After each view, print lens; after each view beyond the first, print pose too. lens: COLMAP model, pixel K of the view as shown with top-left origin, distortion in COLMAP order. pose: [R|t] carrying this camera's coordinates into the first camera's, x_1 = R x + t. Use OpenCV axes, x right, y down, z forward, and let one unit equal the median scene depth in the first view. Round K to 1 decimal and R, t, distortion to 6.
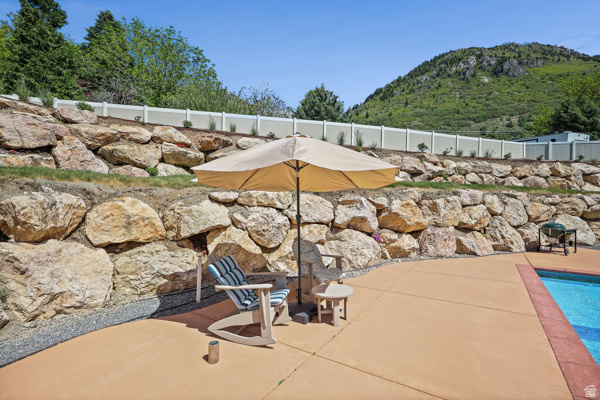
lens RADIAL K [[287.7, 0, 301.9], [0, 287.7, 192.0], [0, 0, 1]] dist [-0.005715, 0.001006]
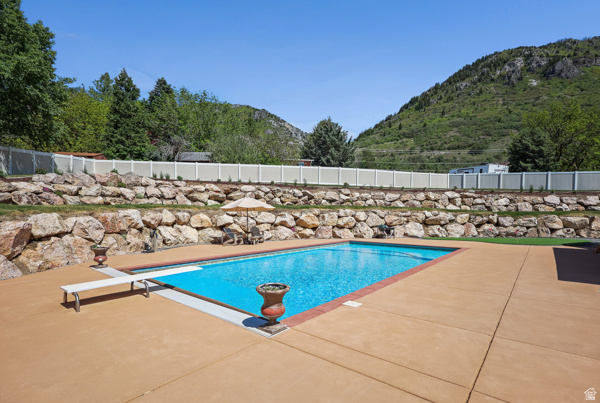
lens RADIAL K [[287.7, 0, 305.7], [0, 287.7, 221.7], [0, 0, 1]] dist [-0.005715, 0.001006]
pose [[0.995309, -0.000201, -0.096742, 0.330025], [0.005304, 0.998607, 0.052501, -0.020204], [0.096597, -0.052768, 0.993924, -0.789892]]
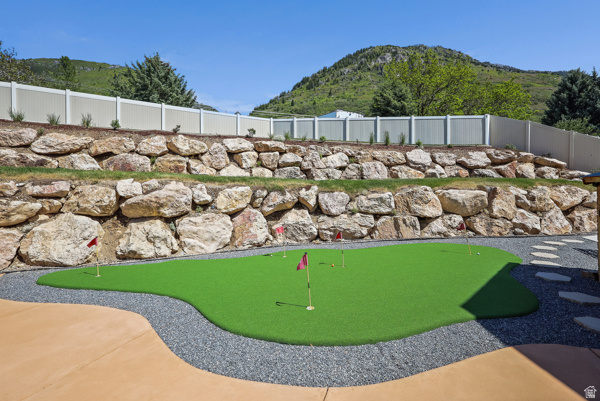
lens RADIAL K [[287.7, 0, 298.7], [0, 287.7, 189.7], [0, 0, 1]] dist [-0.005715, 0.001006]
pose [[0.973803, -0.021553, 0.226372, 1.037534], [0.013705, 0.999251, 0.036184, 0.010520], [-0.226982, -0.032134, 0.973369, 0.240729]]
